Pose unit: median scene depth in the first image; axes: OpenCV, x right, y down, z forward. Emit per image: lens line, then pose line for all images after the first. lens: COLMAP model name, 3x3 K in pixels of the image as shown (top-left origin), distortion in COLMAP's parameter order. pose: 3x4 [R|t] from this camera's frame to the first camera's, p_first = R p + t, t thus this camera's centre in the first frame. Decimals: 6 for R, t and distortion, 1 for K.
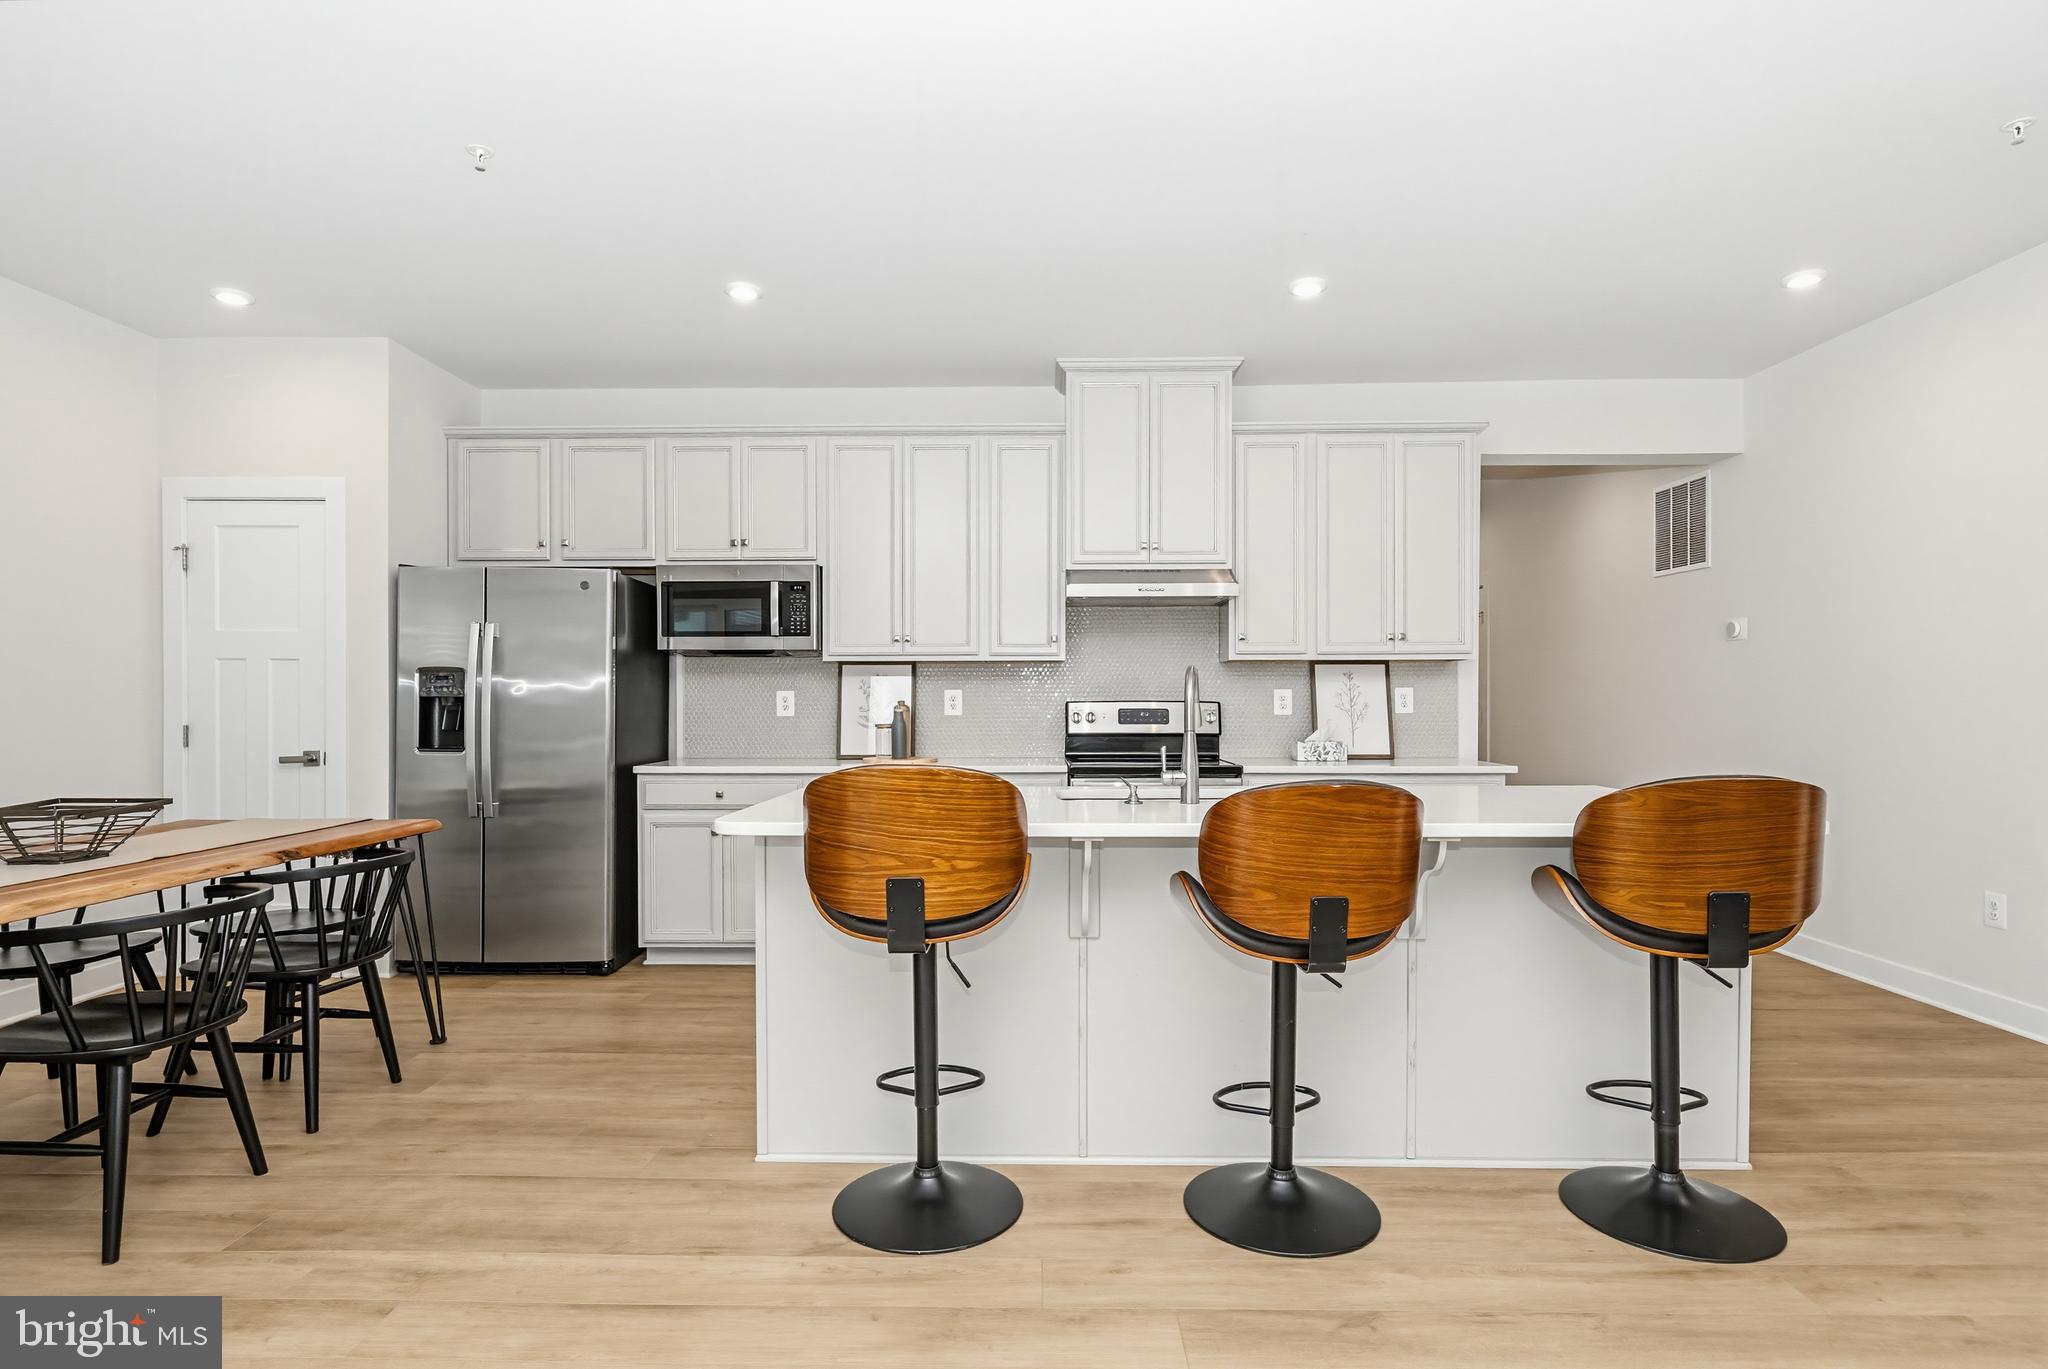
lens RADIAL K [[1031.4, 0, 1019.3], [0, 1031.4, 716.0], [0, 0, 1]] dist [-0.001168, 0.000042]
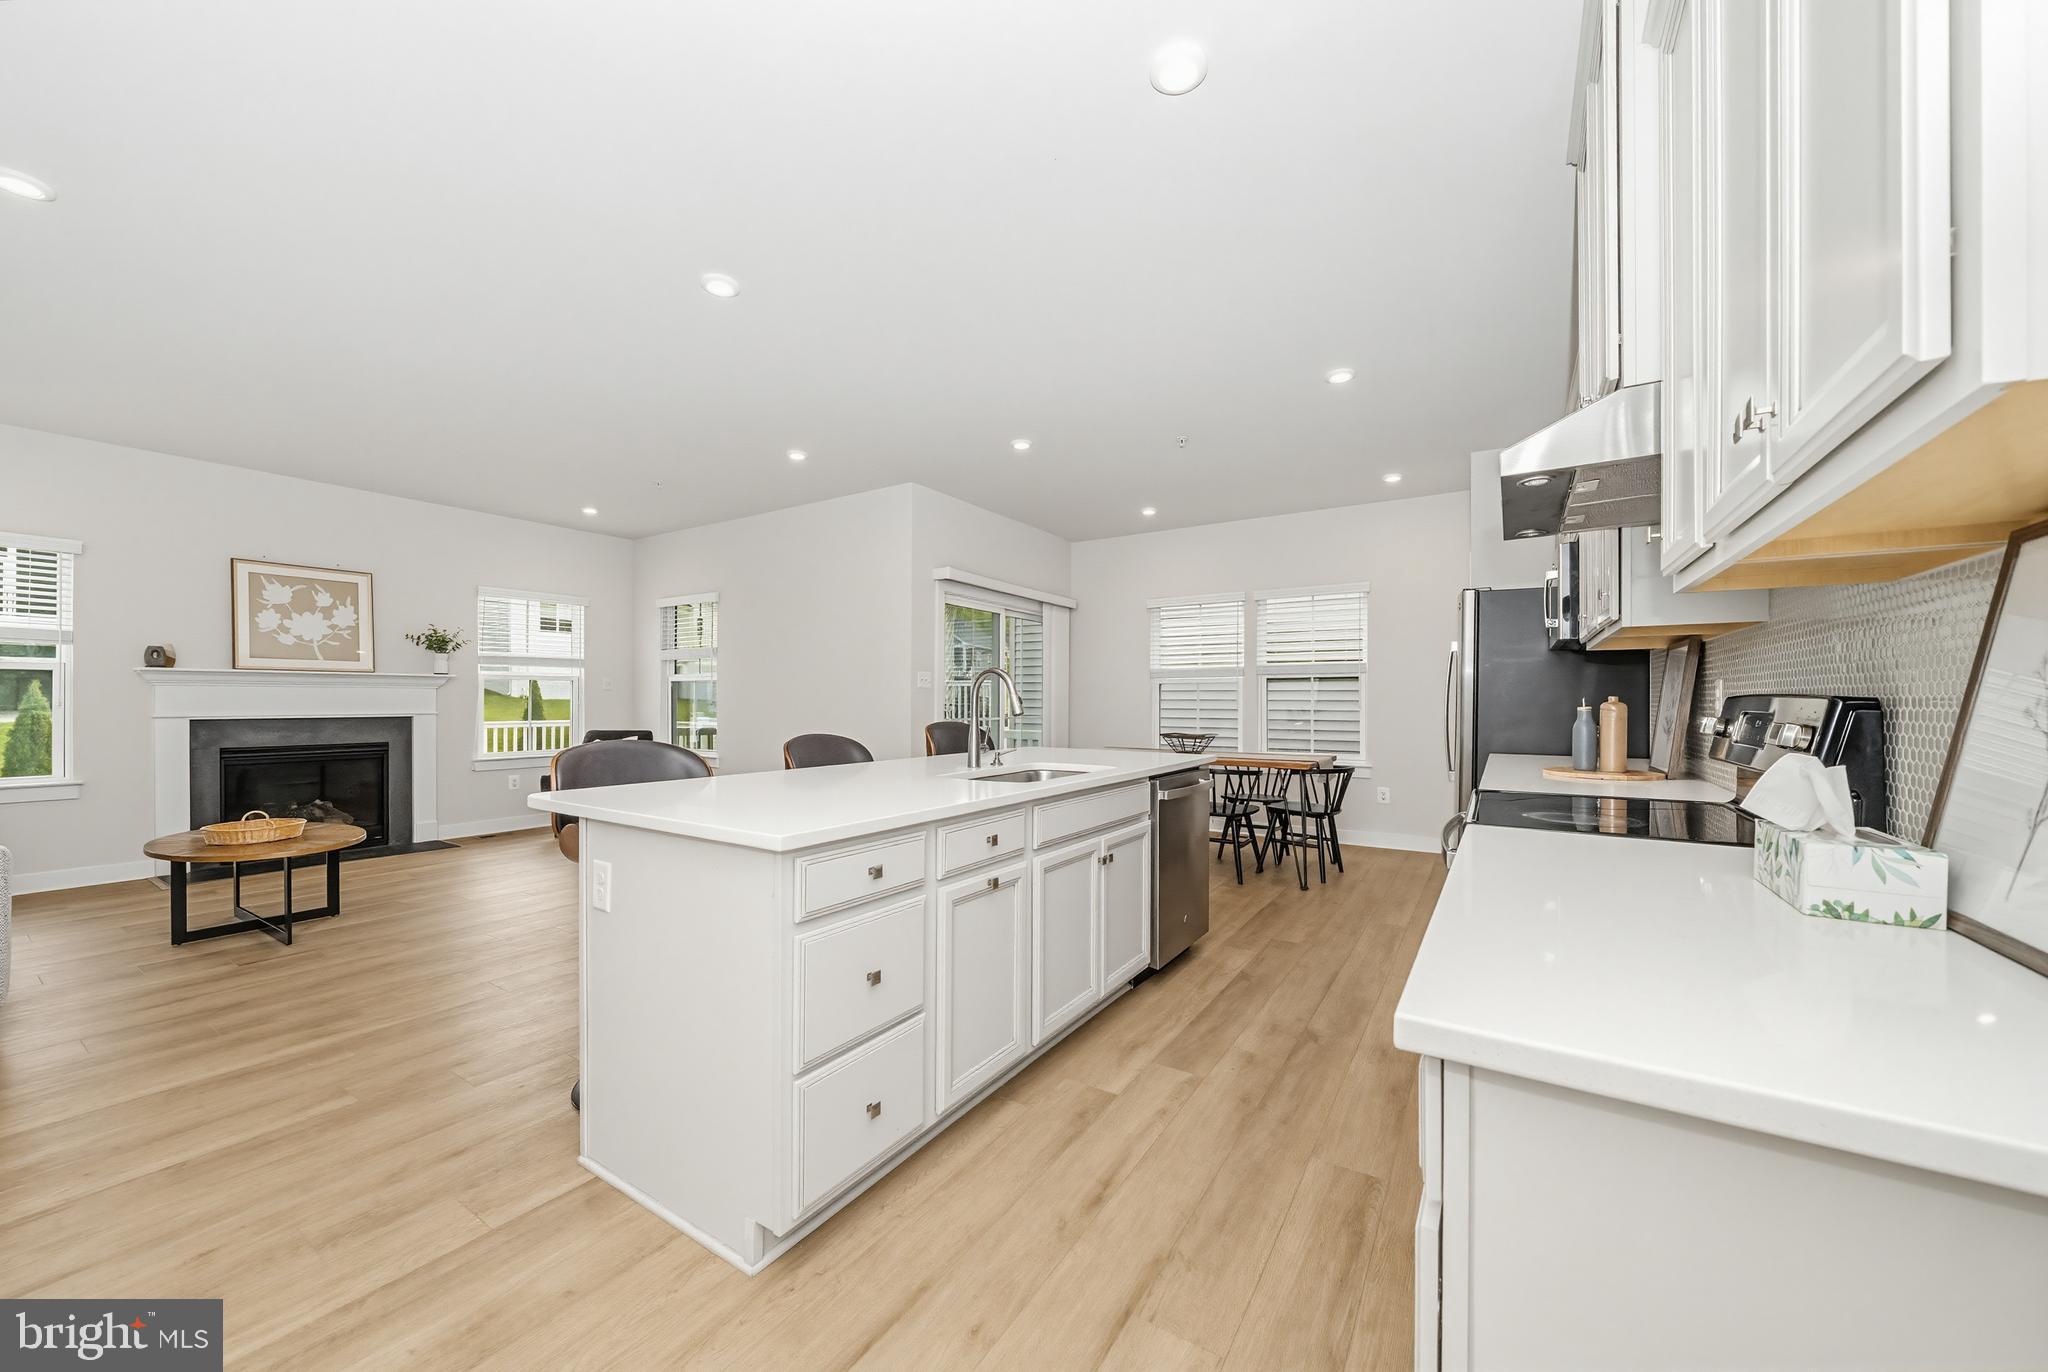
lens RADIAL K [[751.0, 0, 1009.0], [0, 751.0, 701.2], [0, 0, 1]] dist [-0.015767, 0.000103]
pose [[-0.535591, 0.001913, -0.844475, 0.626170], [-0.015311, 0.999811, 0.011975, -0.011332], [0.844339, 0.019343, -0.535461, 0.992596]]
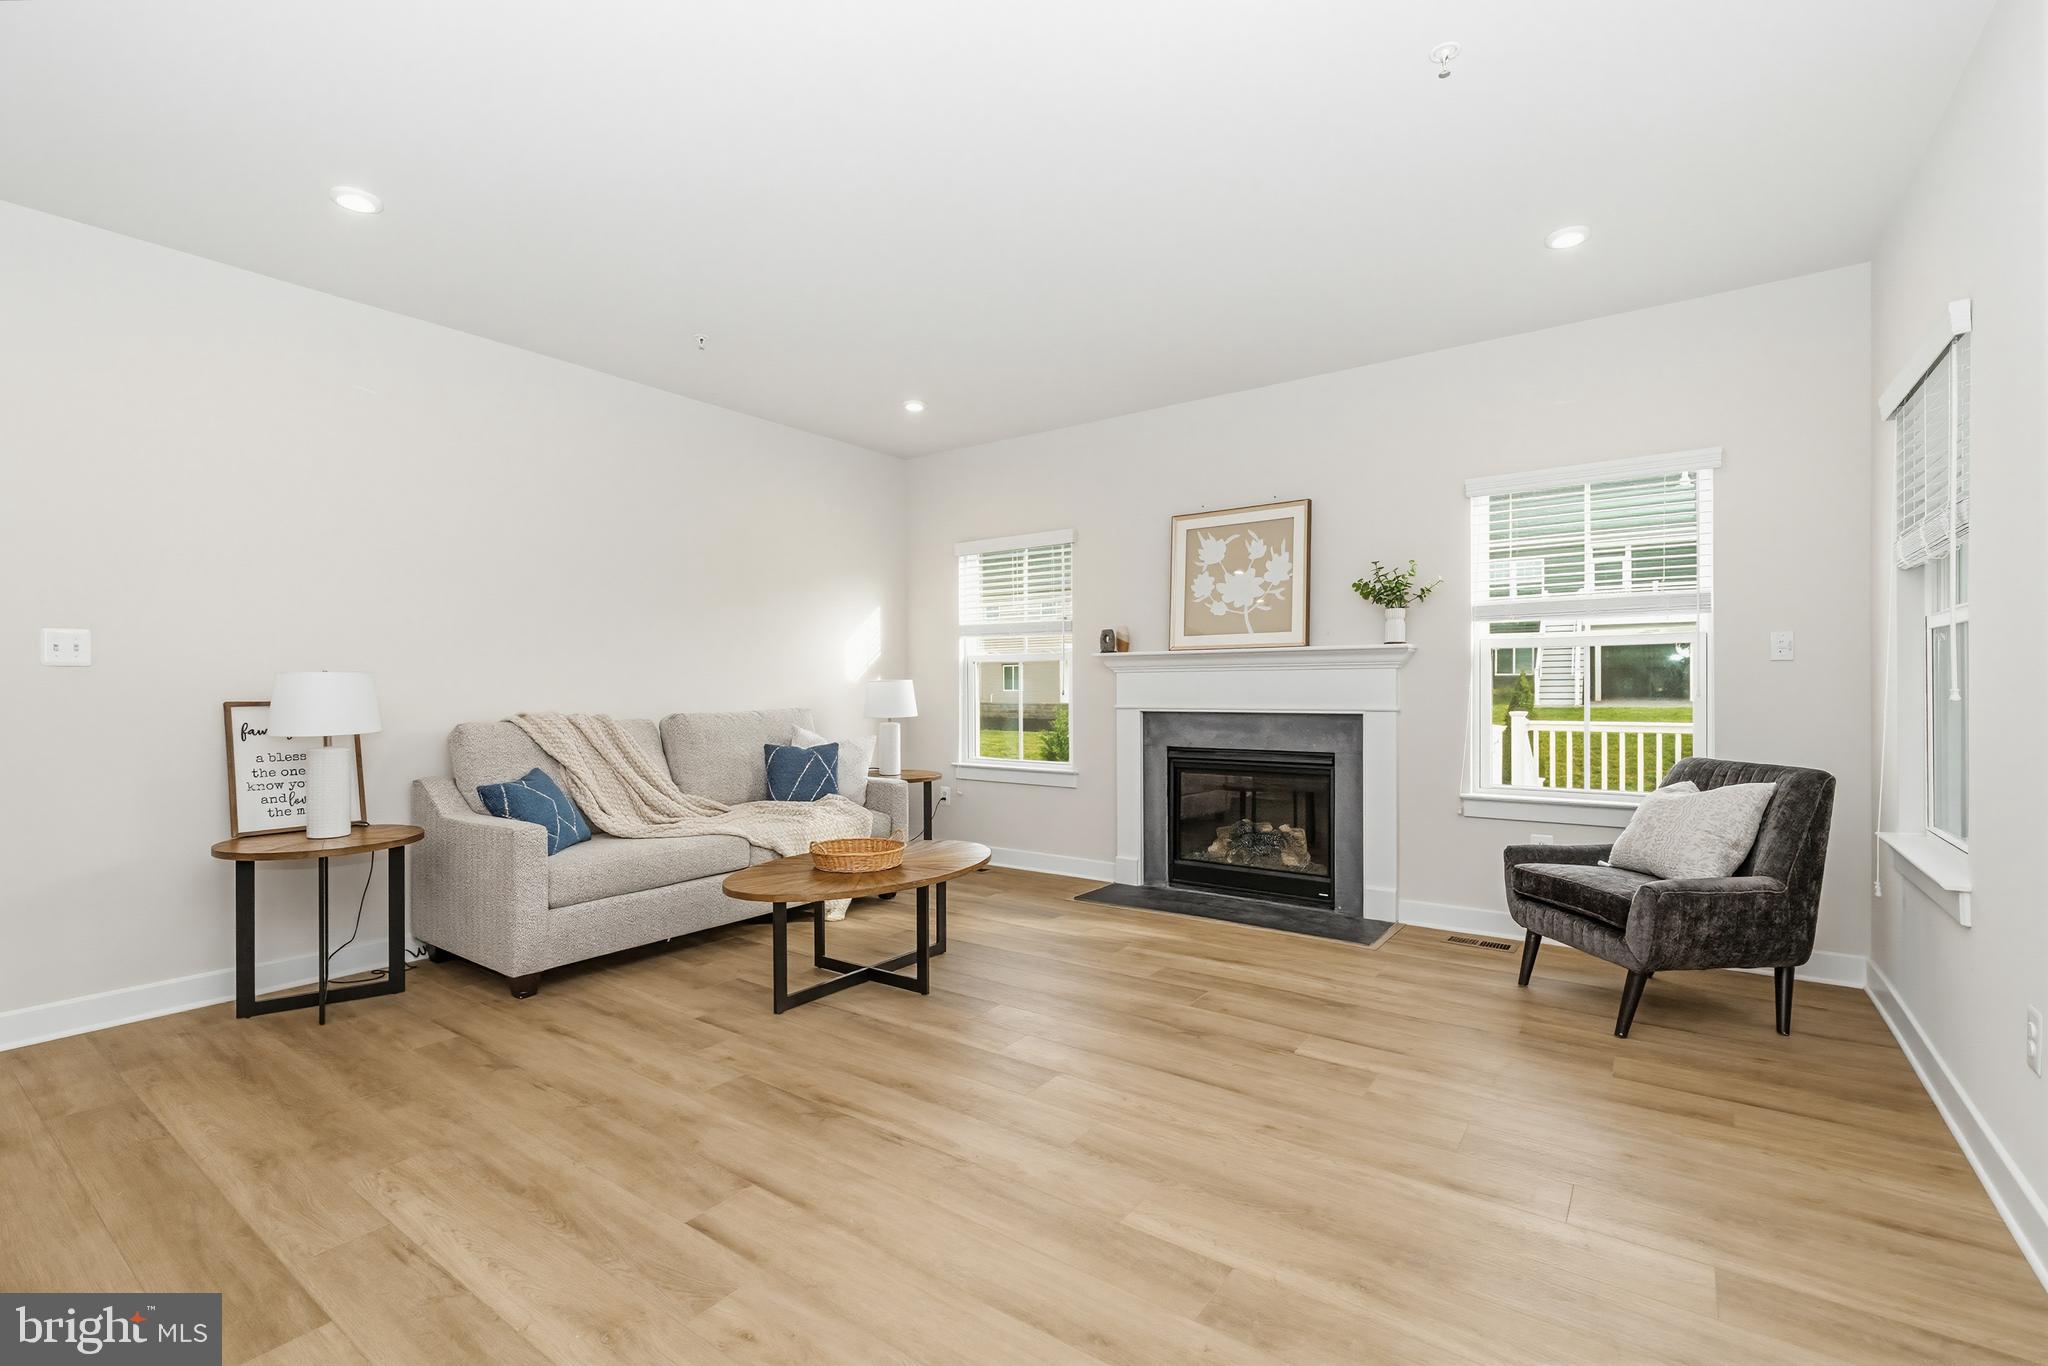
lens RADIAL K [[882.4, 0, 1034.5], [0, 882.4, 696.8], [0, 0, 1]] dist [-0.003690, -0.000020]
pose [[-0.821569, 0.003540, 0.570098, -0.177508], [0.017341, 0.999673, 0.018783, 0.004768], [-0.569845, 0.025317, -0.821362, 0.403208]]
